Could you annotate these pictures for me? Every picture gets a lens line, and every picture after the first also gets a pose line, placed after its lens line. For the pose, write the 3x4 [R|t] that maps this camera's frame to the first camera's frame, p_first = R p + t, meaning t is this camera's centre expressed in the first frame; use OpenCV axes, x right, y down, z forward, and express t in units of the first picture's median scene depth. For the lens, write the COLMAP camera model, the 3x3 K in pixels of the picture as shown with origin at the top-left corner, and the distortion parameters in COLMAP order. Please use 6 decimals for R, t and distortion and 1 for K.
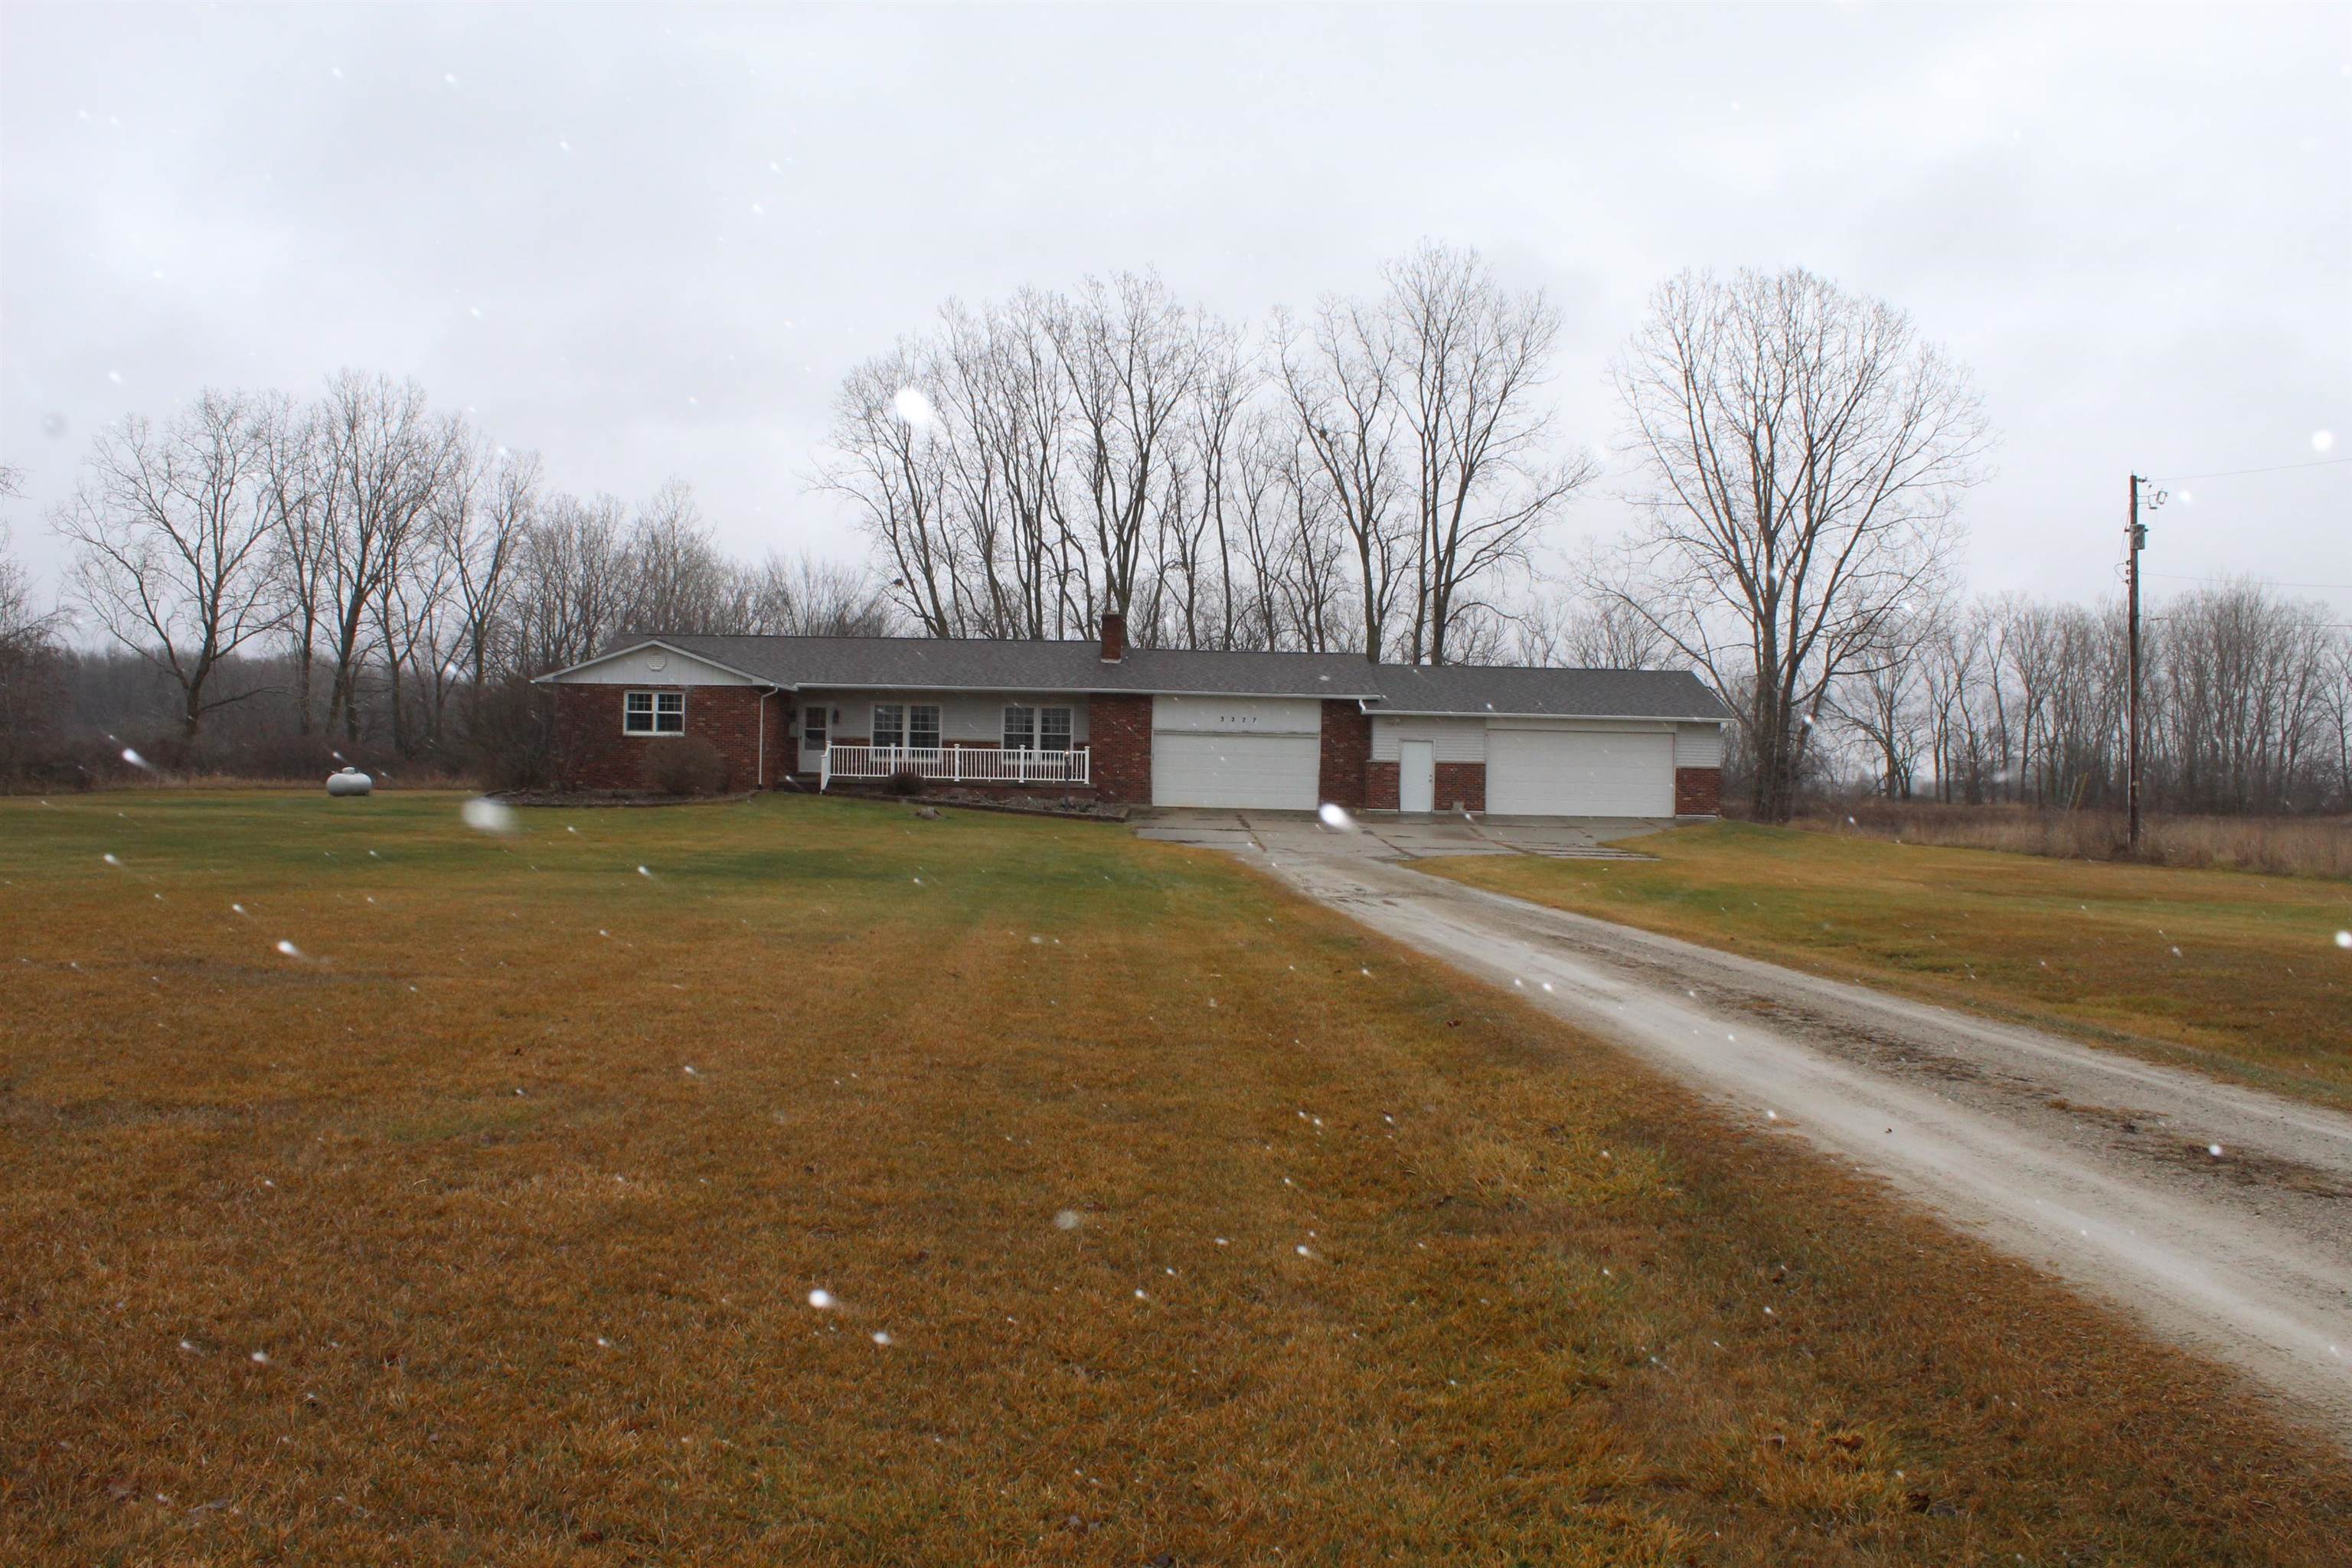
lens RADIAL K [[1911.7, 0, 1176.0], [0, 1911.7, 784.0], [0, 0, 1]] dist [-0.160827, 0.134747]
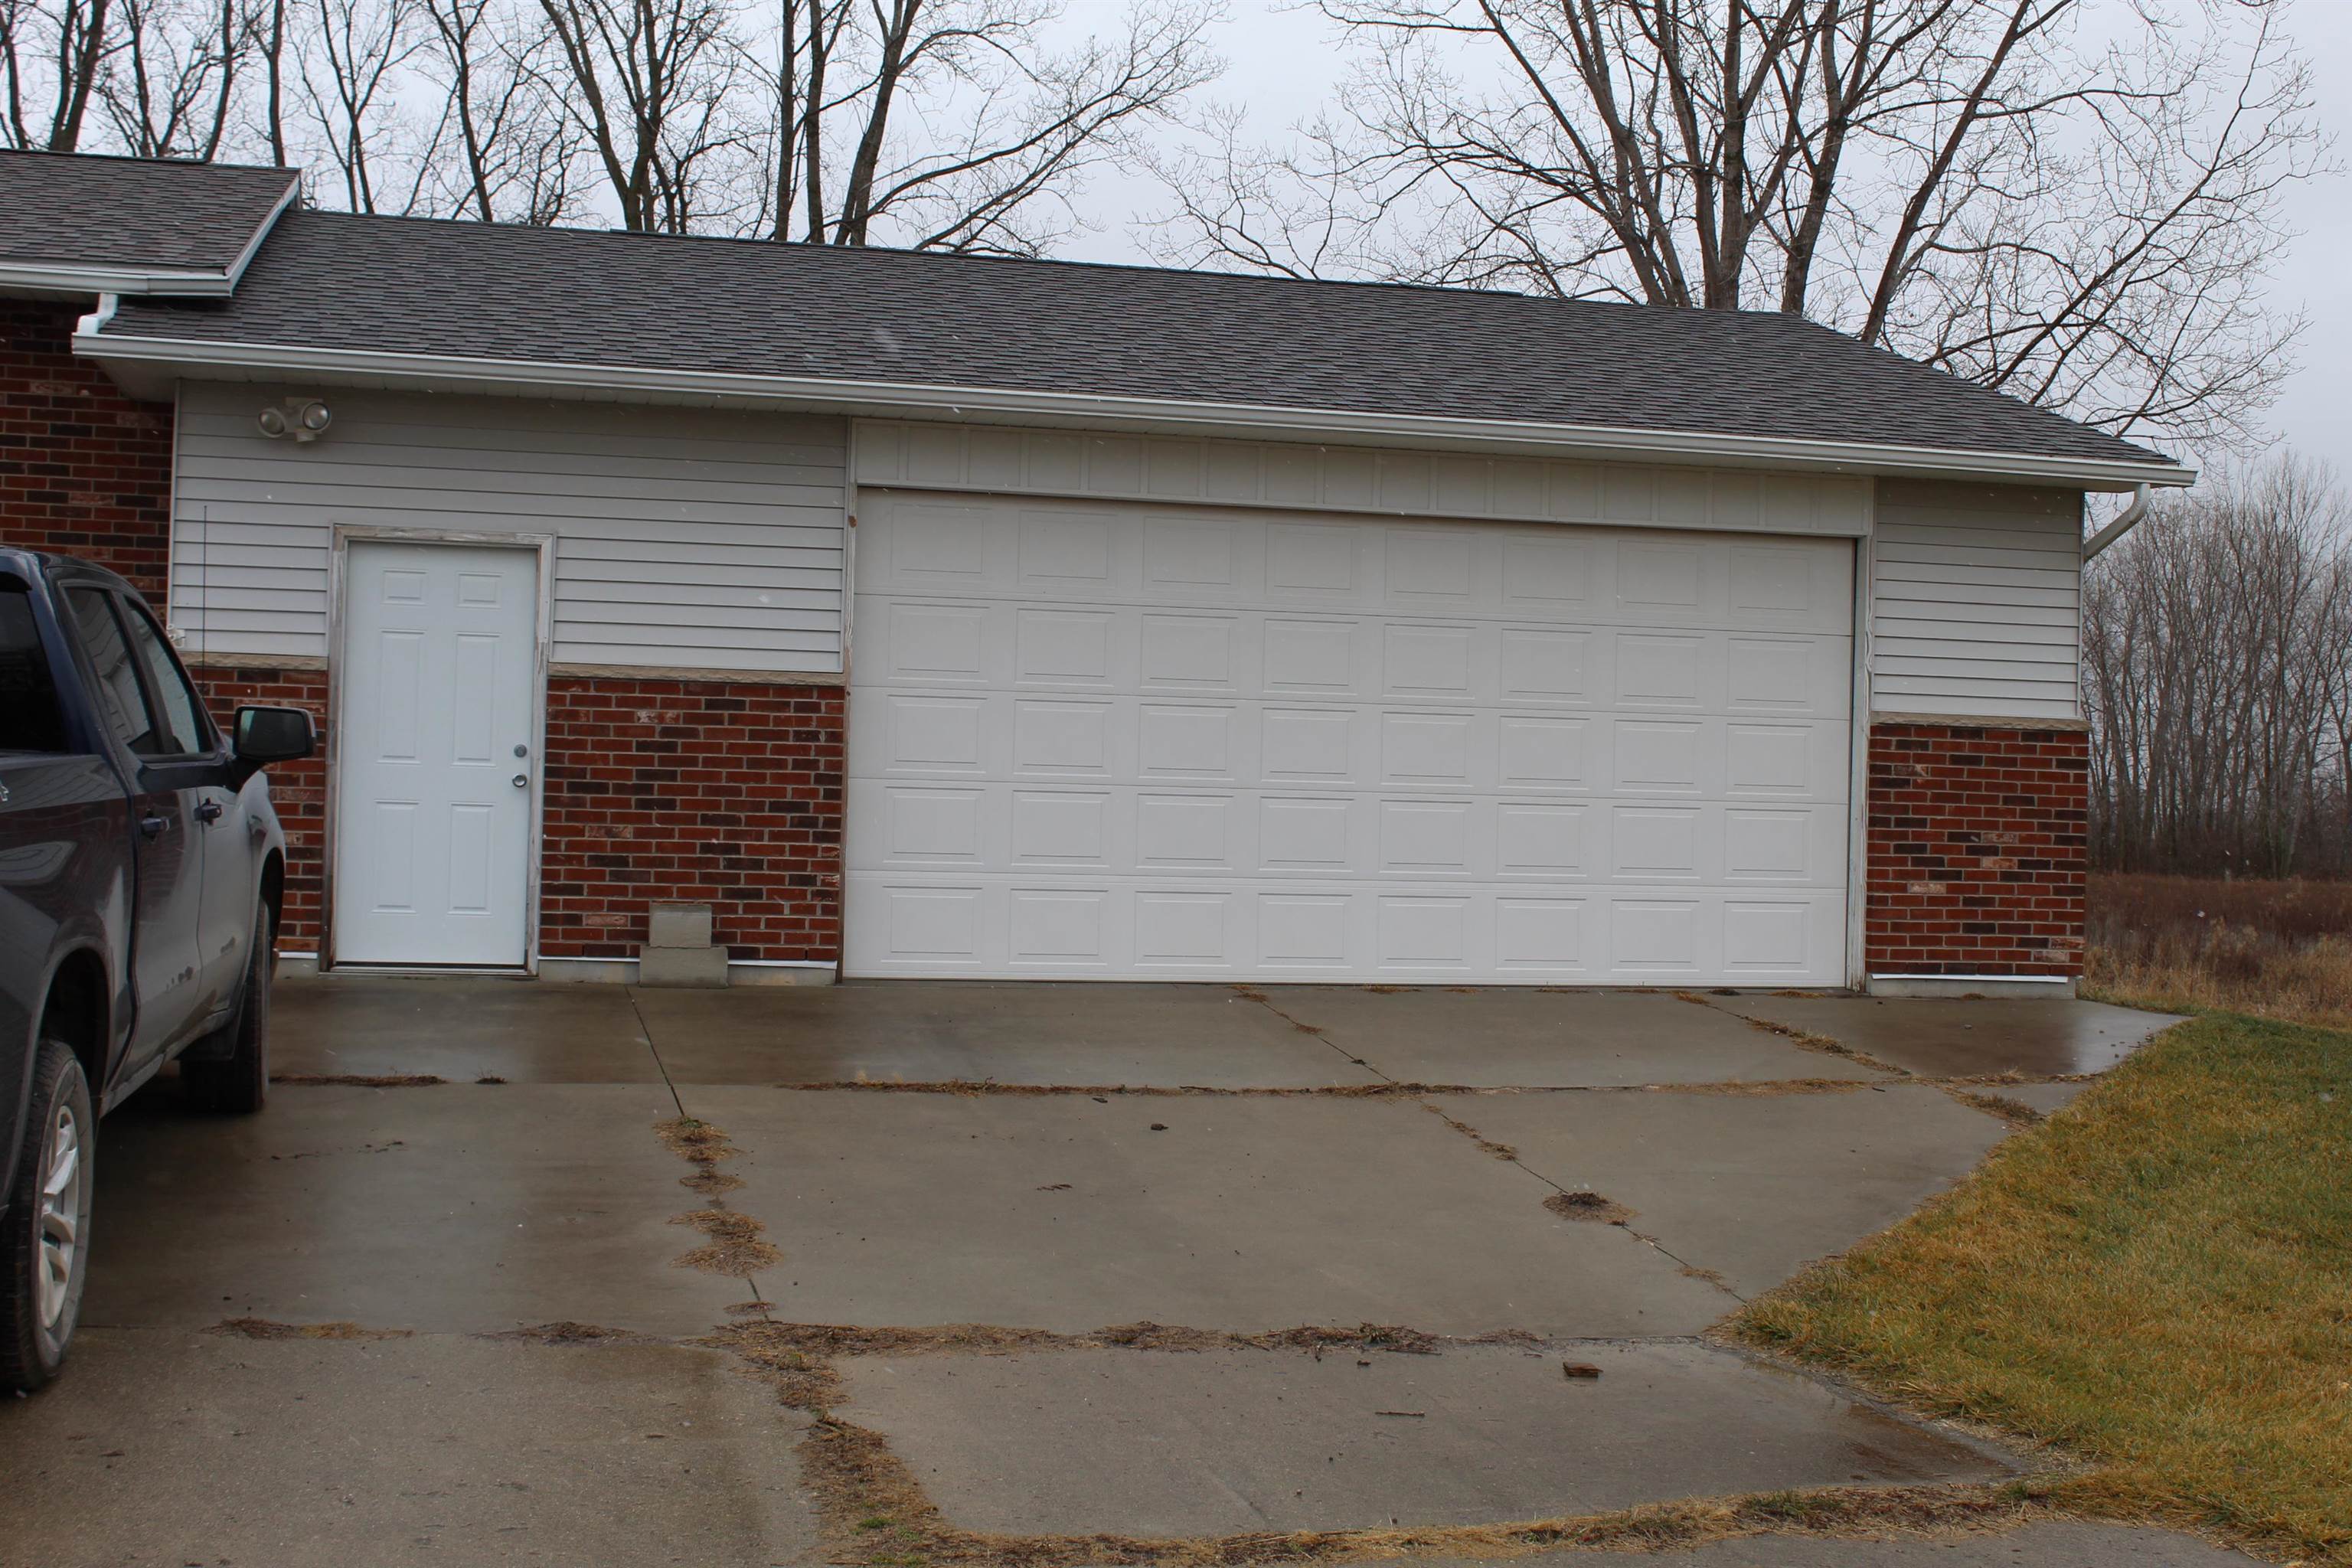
lens RADIAL K [[3051.0, 0, 1176.0], [0, 3051.0, 784.0], [0, 0, 1]] dist [0.000059, 0.001783]
pose [[0.973046, 0.008657, 0.230448, 0.127725], [-0.006661, 0.999933, -0.009440, 0.000796], [-0.230514, 0.007650, 0.973039, 0.719609]]
